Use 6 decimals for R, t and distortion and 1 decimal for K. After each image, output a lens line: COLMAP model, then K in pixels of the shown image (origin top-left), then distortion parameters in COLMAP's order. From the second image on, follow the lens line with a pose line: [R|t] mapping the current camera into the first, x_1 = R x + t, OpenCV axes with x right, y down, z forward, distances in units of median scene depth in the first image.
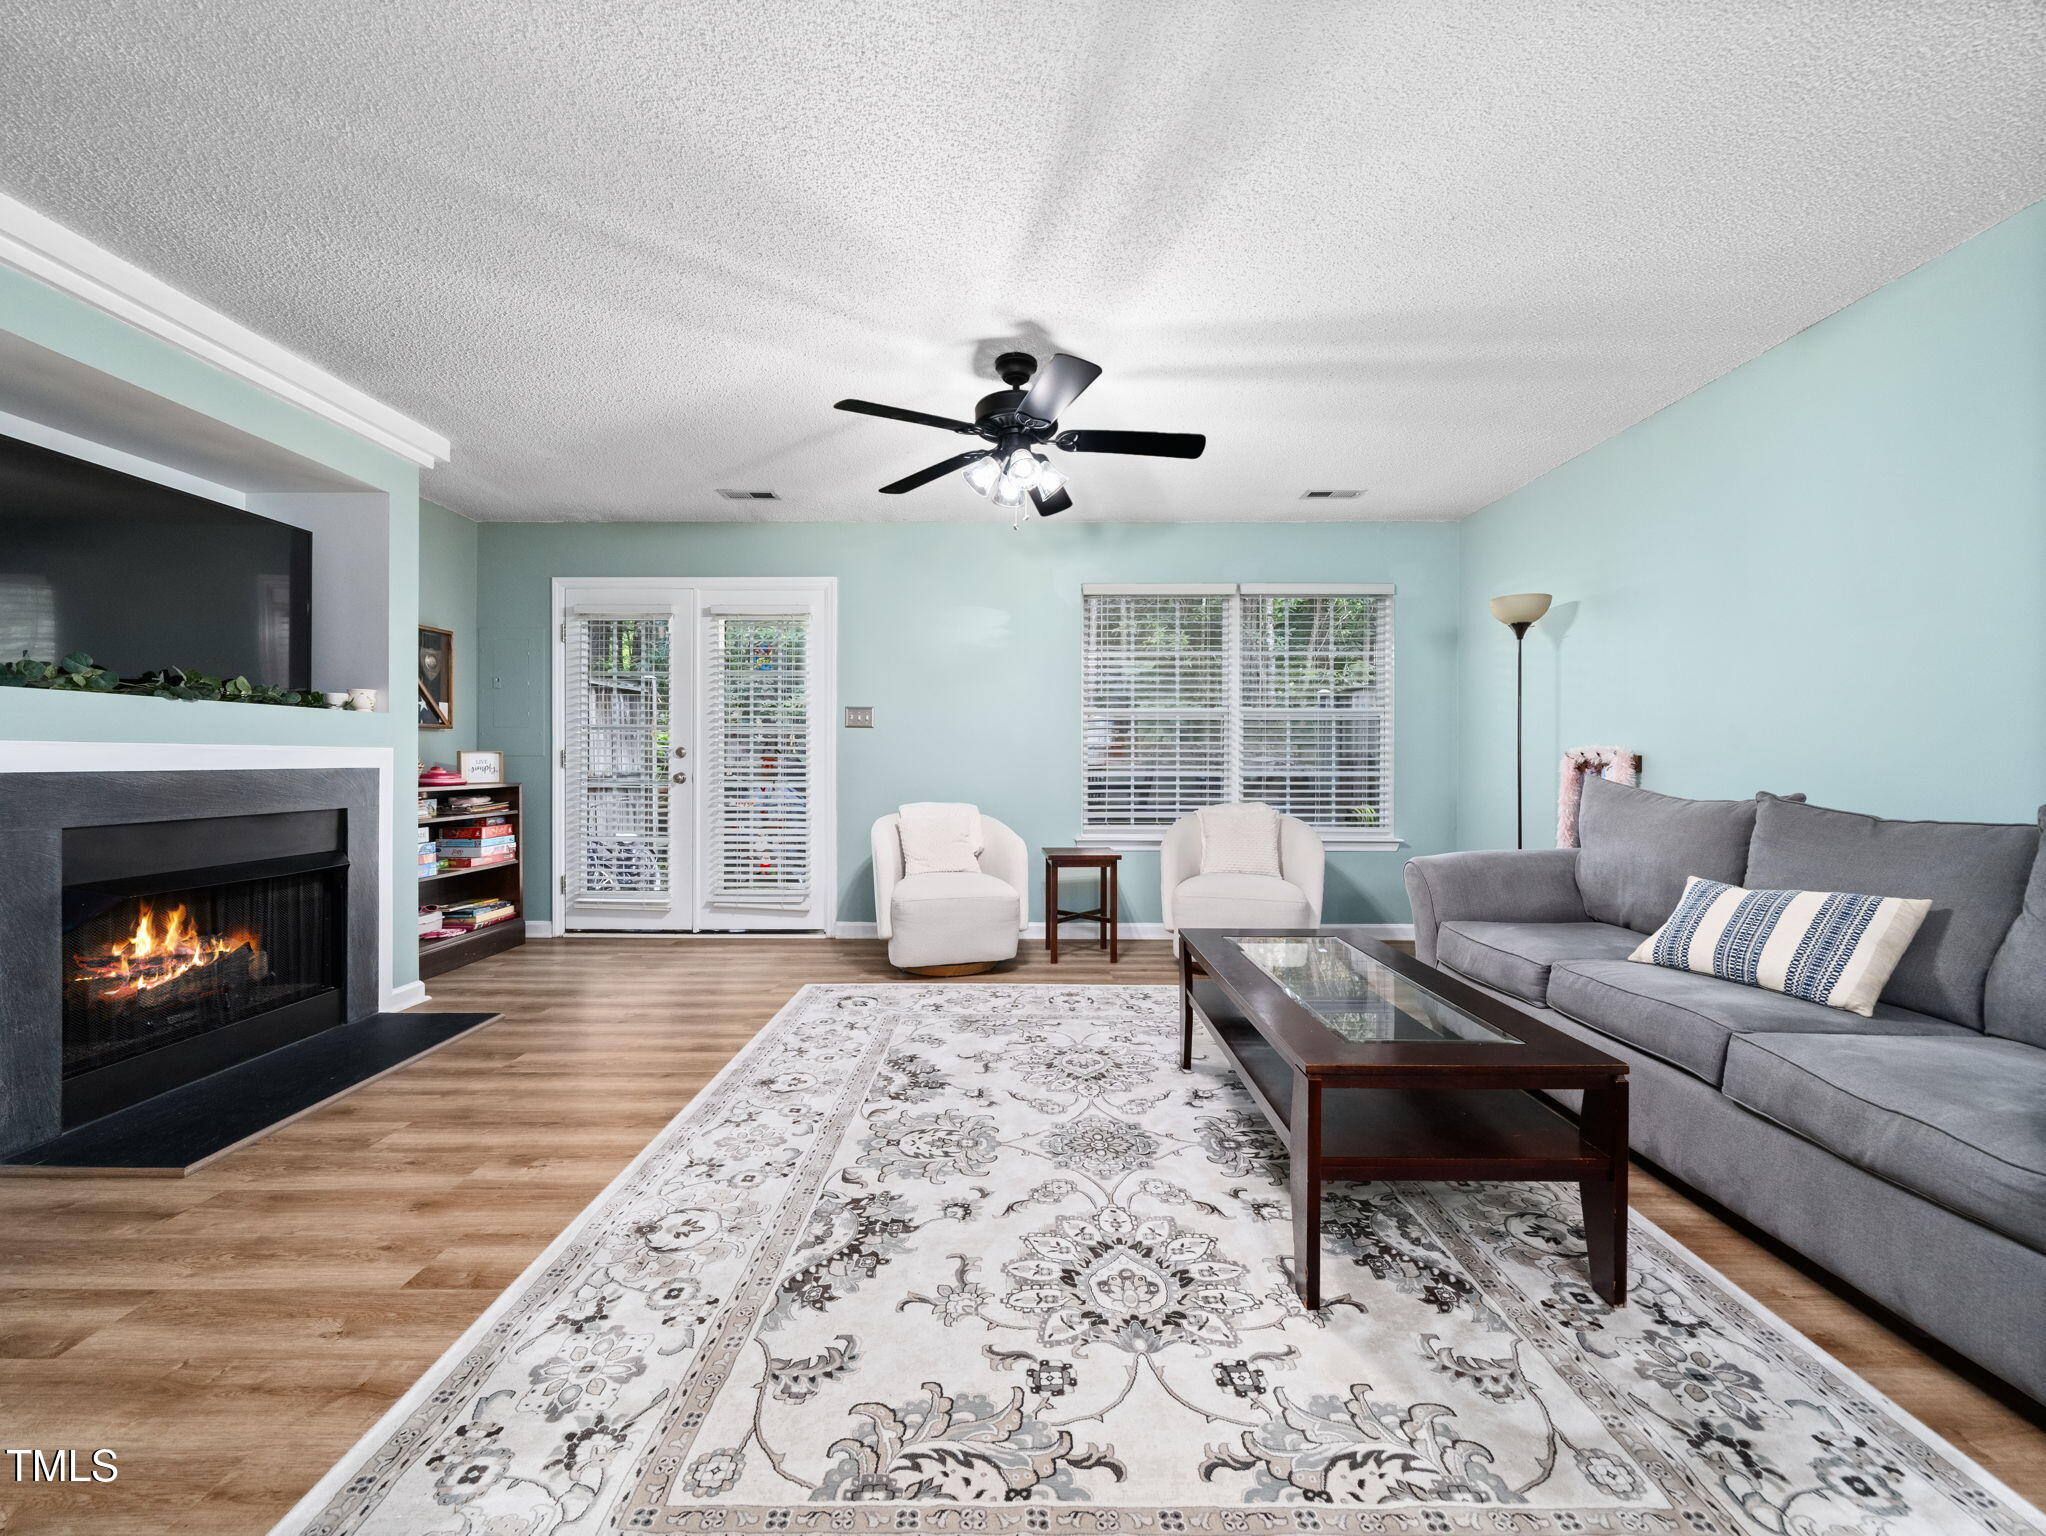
lens RADIAL K [[792.0, 0, 1023.0], [0, 792.0, 768.0], [0, 0, 1]] dist [-0.002057, -0.000652]
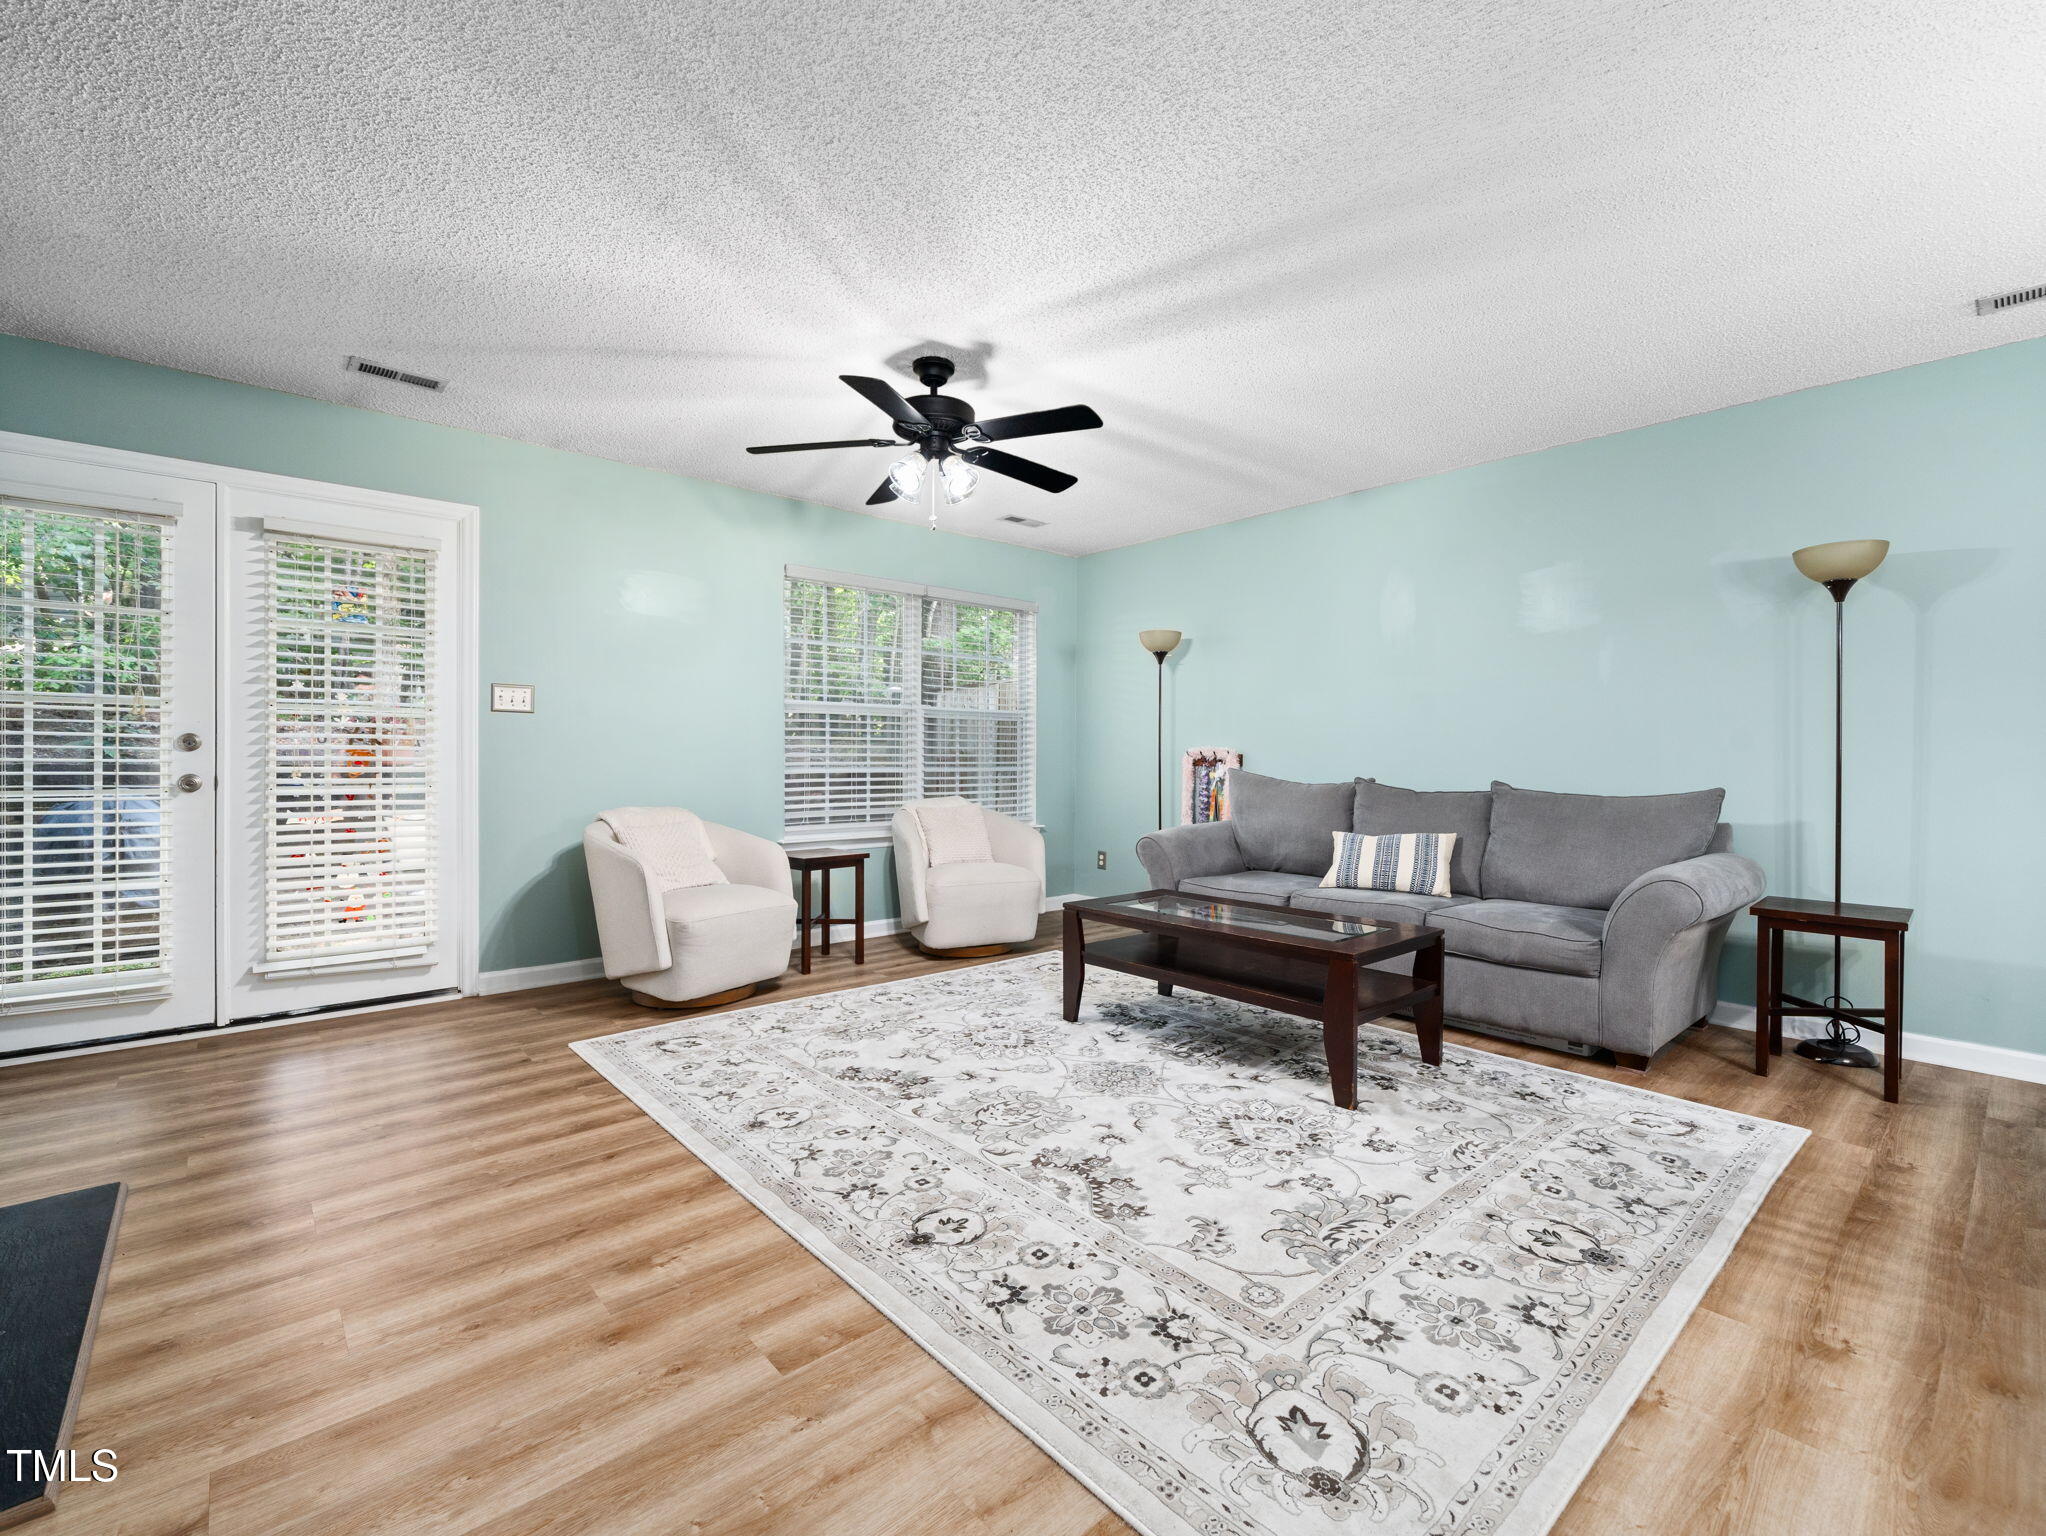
lens RADIAL K [[901.4, 0, 1023.0], [0, 901.4, 768.0], [0, 0, 1]] dist [0.000556, -0.000073]
pose [[0.747843, -0.005638, 0.663852, -0.762423], [0.002818, 0.999982, 0.005318, -0.000934], [-0.663870, -0.002106, 0.747845, 0.061739]]
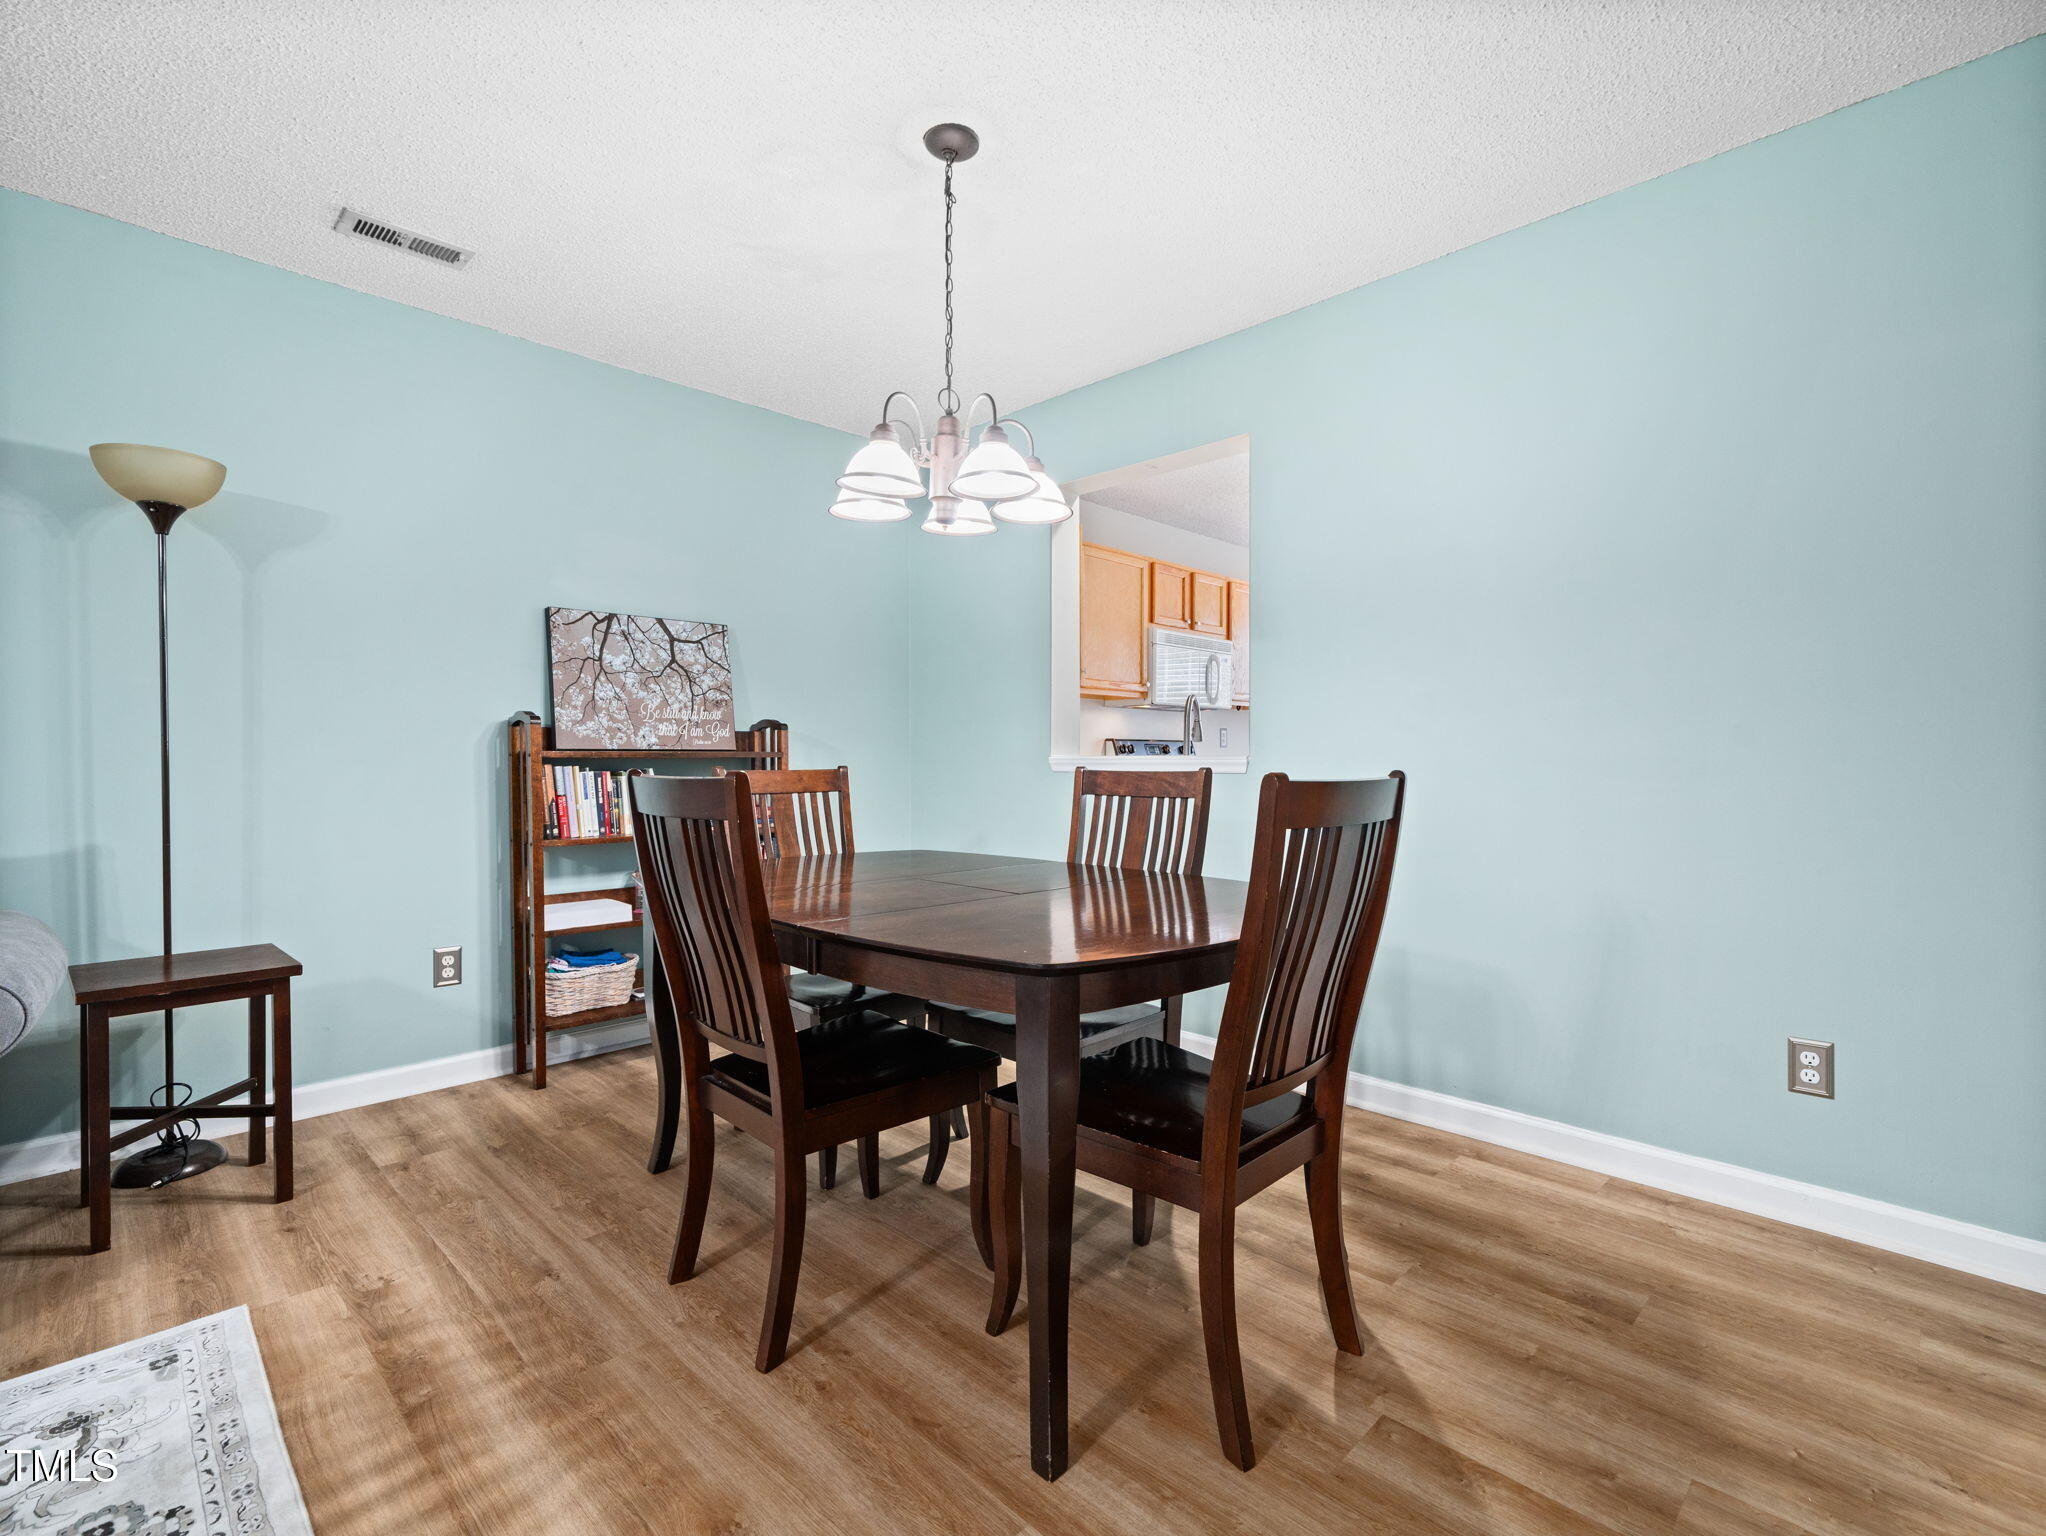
lens RADIAL K [[943.8, 0, 1024.3], [0, 943.8, 771.2], [0, 0, 1]] dist [0.000023, 0.000614]
pose [[-0.711464, -0.010200, 0.702648, -0.352133], [0.006134, 0.999766, 0.020723, -0.000862], [-0.702696, 0.019054, -0.711235, 0.314845]]
